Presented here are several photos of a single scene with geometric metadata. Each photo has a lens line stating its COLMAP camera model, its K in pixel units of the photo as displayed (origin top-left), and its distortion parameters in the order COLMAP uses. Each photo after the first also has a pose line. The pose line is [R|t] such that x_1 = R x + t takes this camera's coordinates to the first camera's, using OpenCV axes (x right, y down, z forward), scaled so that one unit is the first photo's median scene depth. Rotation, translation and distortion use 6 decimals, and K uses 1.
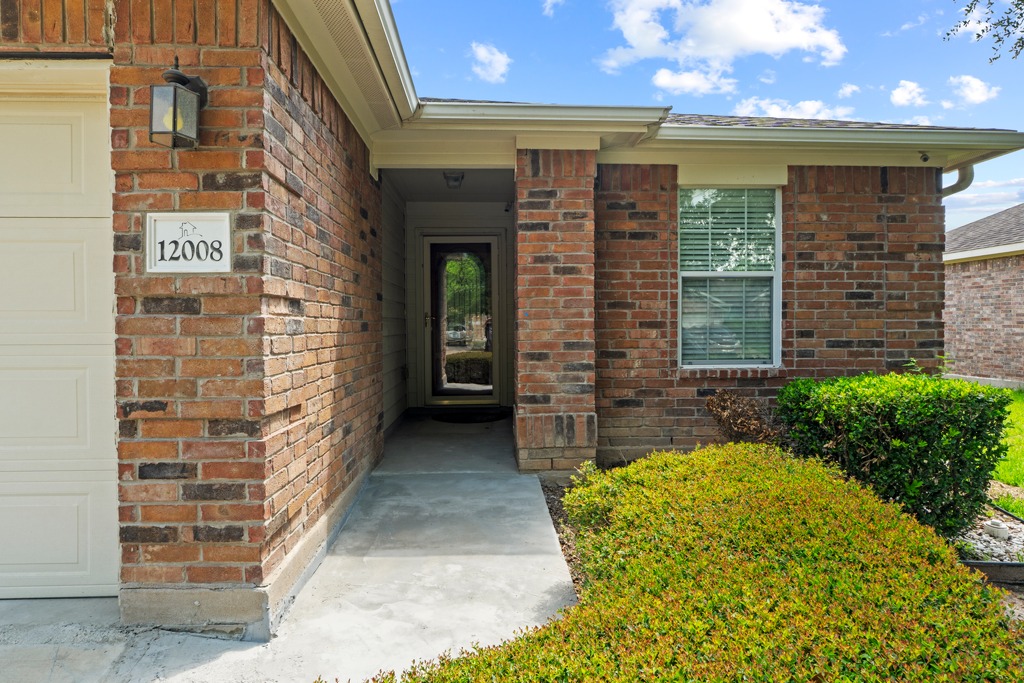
lens RADIAL K [[582.6, 0, 506.9], [0, 582.6, 340.1], [0, 0, 1]] dist [0.002323, -0.000412]
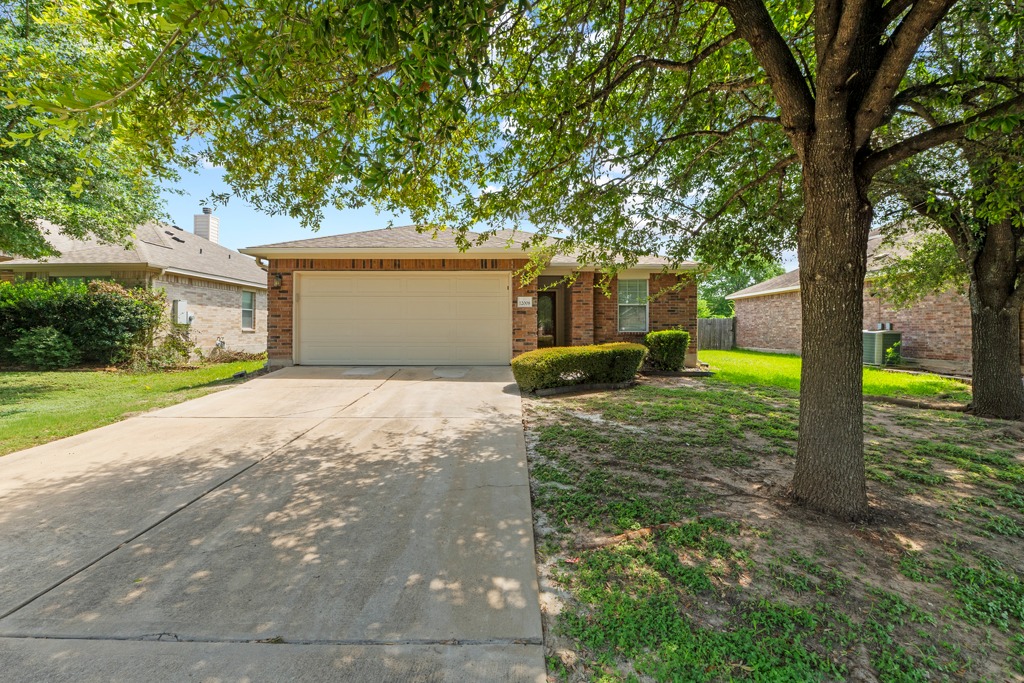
lens RADIAL K [[435.9, 0, 512.8], [0, 435.9, 337.7], [0, 0, 1]] dist [-0.004224, -0.001458]
pose [[0.999484, 0.004296, -0.031837, -0.269422], [-0.004652, 0.999927, -0.011131, 0.127187], [0.031787, 0.011274, 0.999431, -1.762950]]
